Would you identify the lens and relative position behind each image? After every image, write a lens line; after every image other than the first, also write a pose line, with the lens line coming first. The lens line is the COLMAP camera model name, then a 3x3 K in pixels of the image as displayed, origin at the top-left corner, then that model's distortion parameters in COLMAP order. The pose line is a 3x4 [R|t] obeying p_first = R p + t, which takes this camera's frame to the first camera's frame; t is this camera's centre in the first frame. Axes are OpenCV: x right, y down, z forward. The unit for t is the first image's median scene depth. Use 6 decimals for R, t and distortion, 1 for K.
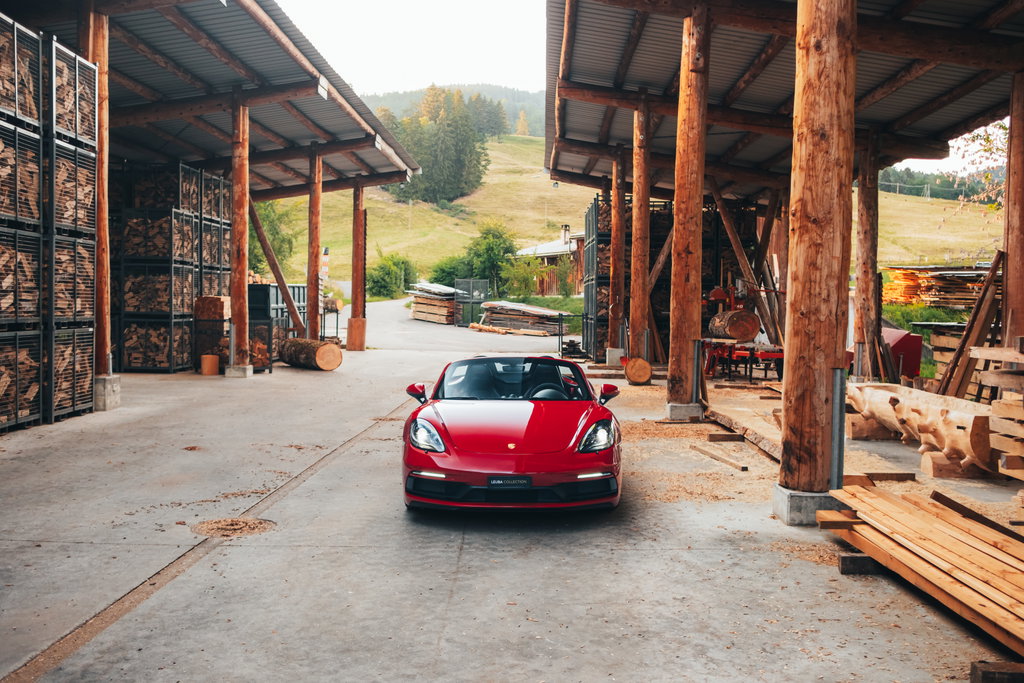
lens RADIAL K [[977.5, 0, 515.3], [0, 977.5, 348.0], [0, 0, 1]] dist [-0.066863, 0.173766]
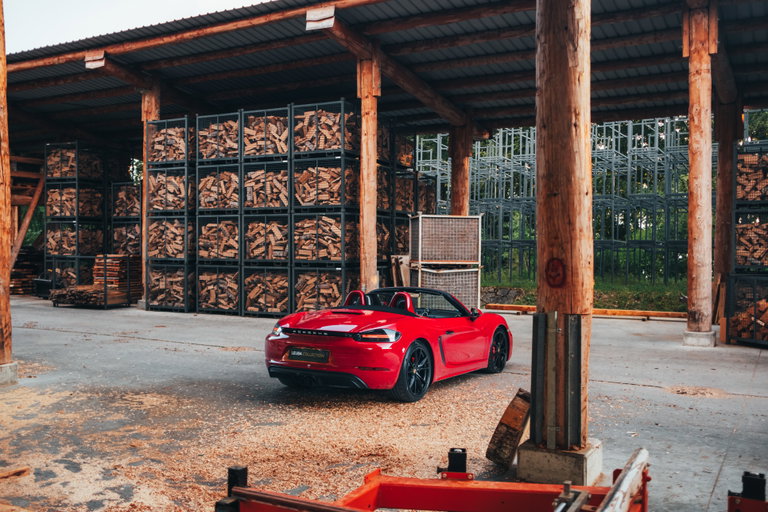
lens RADIAL K [[733.1, 0, 386.5], [0, 733.1, 260.9], [0, 0, 1]] dist [-0.066863, 0.173766]
pose [[-0.461949, -0.005406, -0.886890, 0.364487], [-0.050503, 0.998519, 0.020218, -0.038154], [0.885468, 0.054130, -0.461538, 1.025680]]
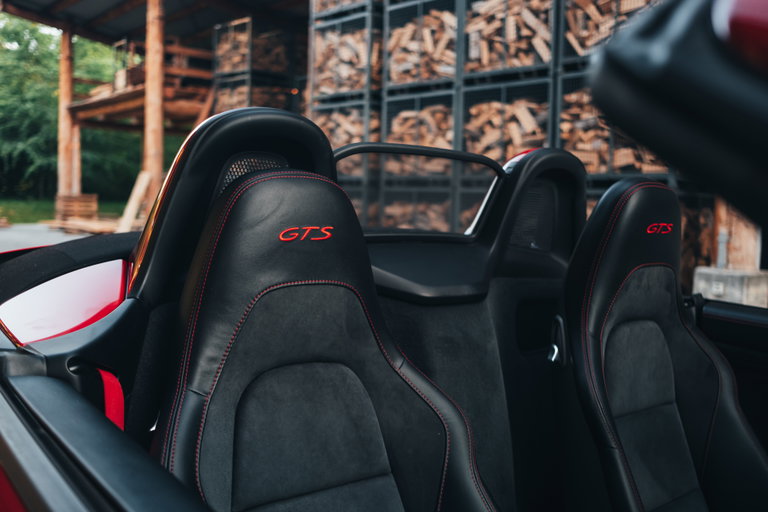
lens RADIAL K [[733.1, 0, 386.5], [0, 733.1, 260.9], [0, 0, 1]] dist [-0.066863, 0.173766]
pose [[-0.746216, 0.015040, -0.665534, 0.031723], [-0.068578, 0.992689, 0.099325, -0.005673], [0.662163, 0.119759, -0.739729, 0.800841]]
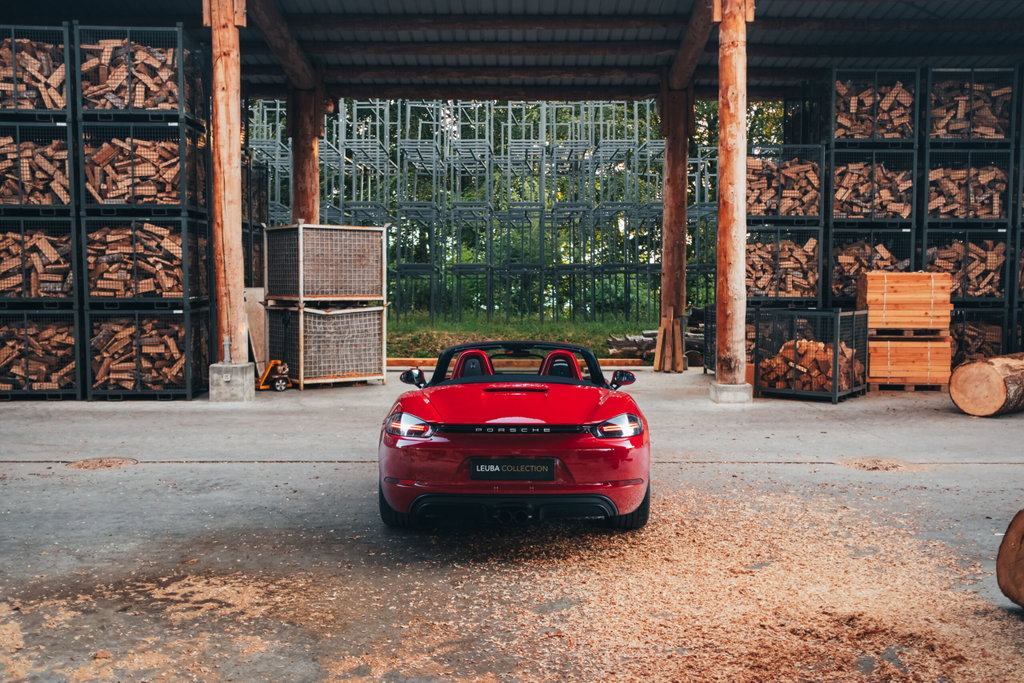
lens RADIAL K [[993.8, 0, 514.5], [0, 993.8, 344.1], [0, 0, 1]] dist [-0.065670, 0.173898]
pose [[0.036431, 0.050469, -0.998061, 0.337152], [-0.043071, 0.997875, 0.048888, -0.031152], [0.998408, 0.041206, 0.038527, 0.820221]]
